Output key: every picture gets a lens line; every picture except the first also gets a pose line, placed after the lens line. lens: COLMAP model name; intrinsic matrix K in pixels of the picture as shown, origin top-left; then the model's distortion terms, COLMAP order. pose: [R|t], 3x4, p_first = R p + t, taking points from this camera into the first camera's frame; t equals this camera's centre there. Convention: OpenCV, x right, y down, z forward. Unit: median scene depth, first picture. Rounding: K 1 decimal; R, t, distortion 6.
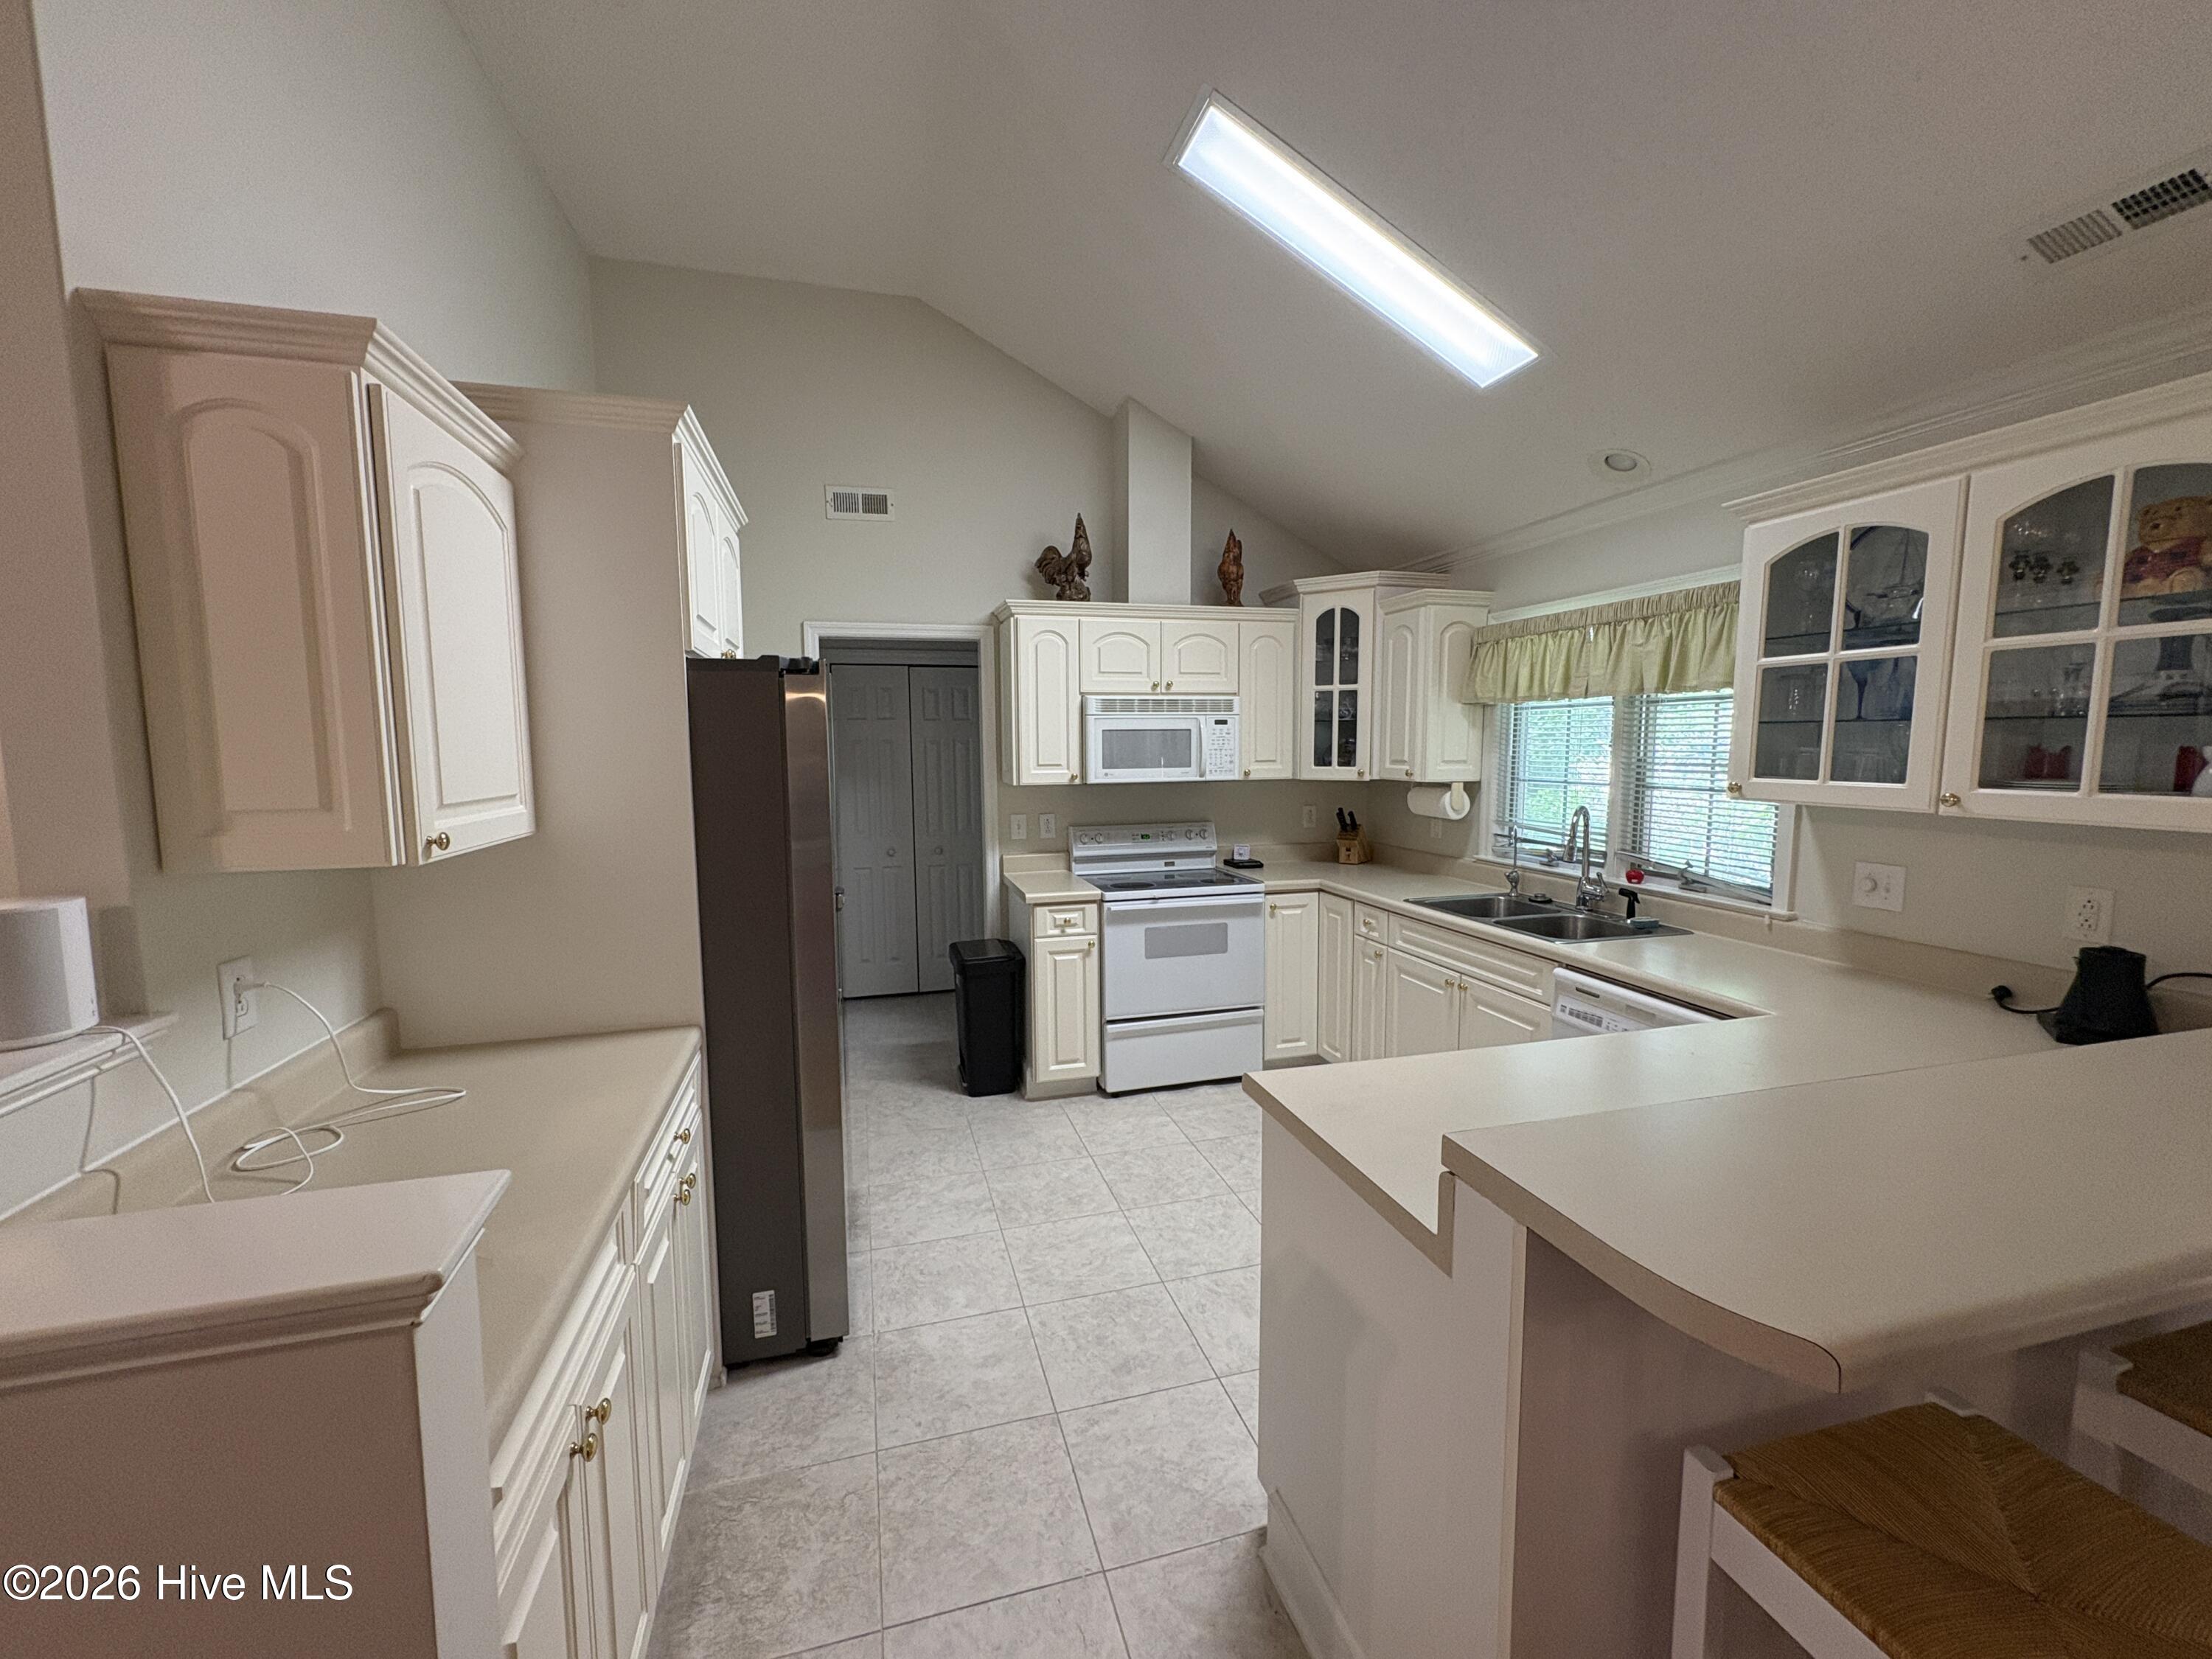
lens RADIAL K [[879.3, 0, 1107.4], [0, 879.3, 827.7], [0, 0, 1]] dist [-0.000474, 0.000032]
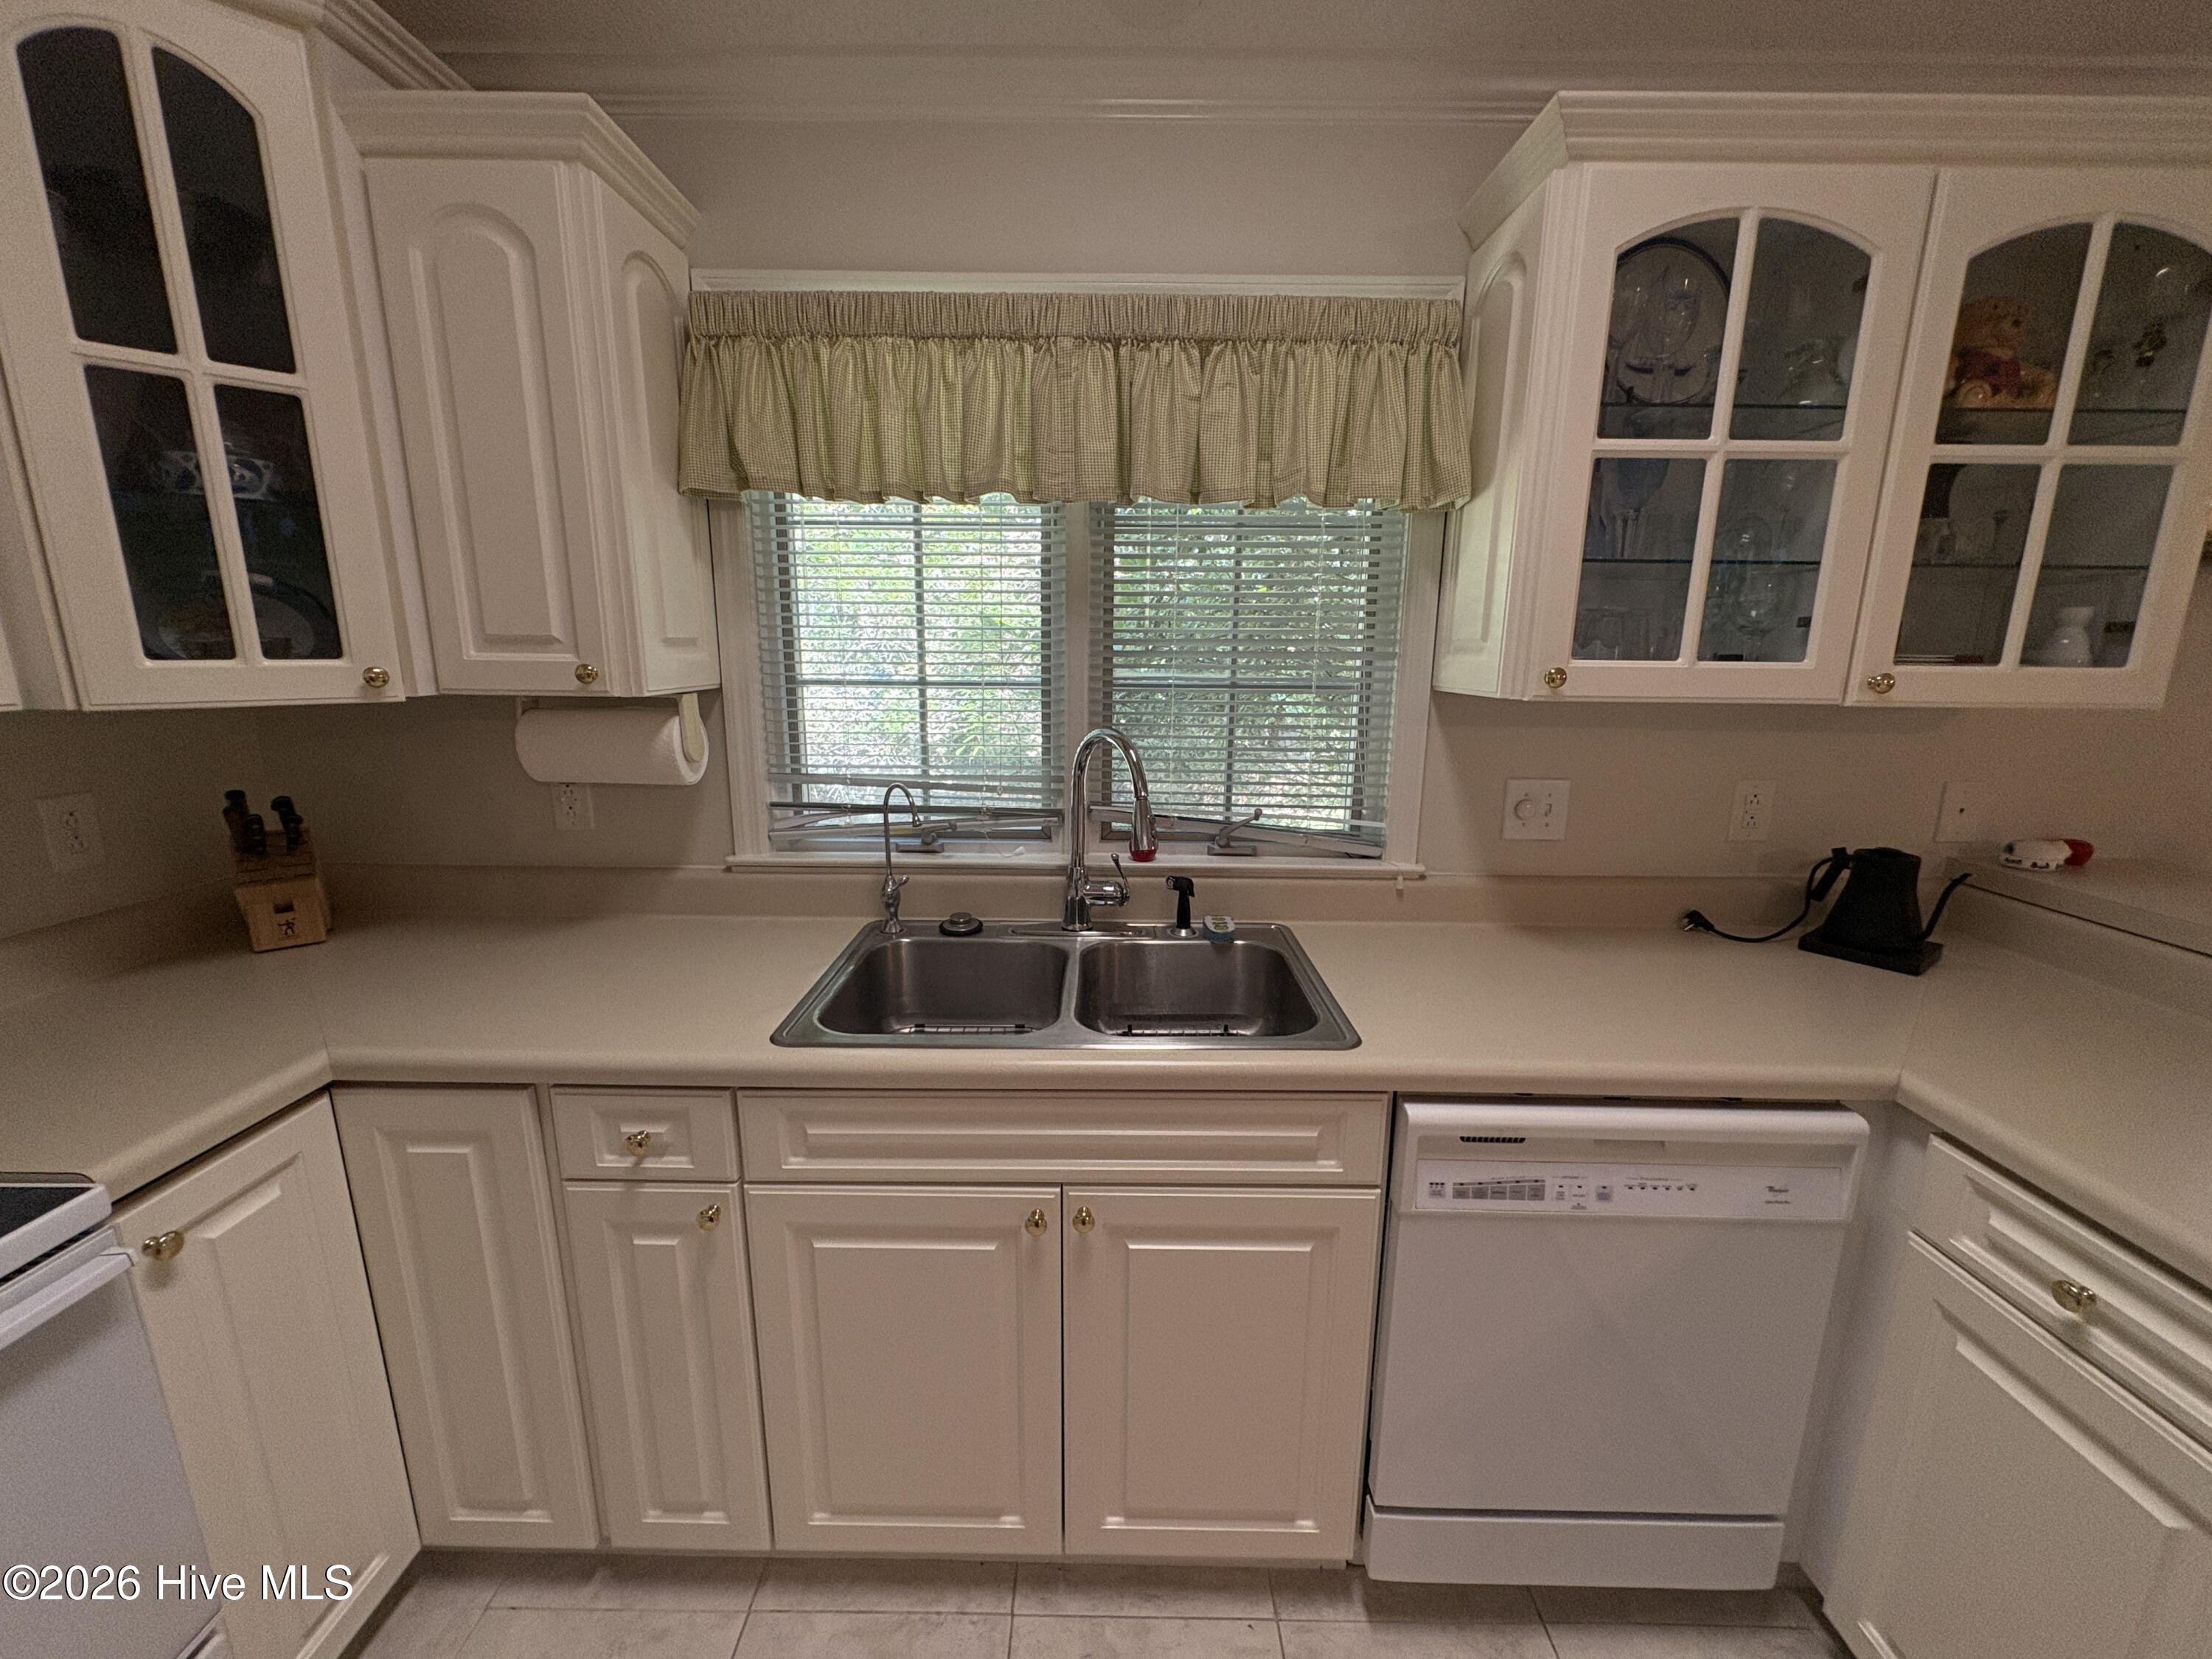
lens RADIAL K [[879.3, 0, 1097.8], [0, 879.3, 826.7], [0, 0, 1]] dist [-0.000474, 0.000032]
pose [[0.282932, -0.189062, 0.940322, 0.062137], [0.081665, 0.981569, 0.172783, -0.050168], [-0.955657, 0.027906, 0.293157, 0.768828]]
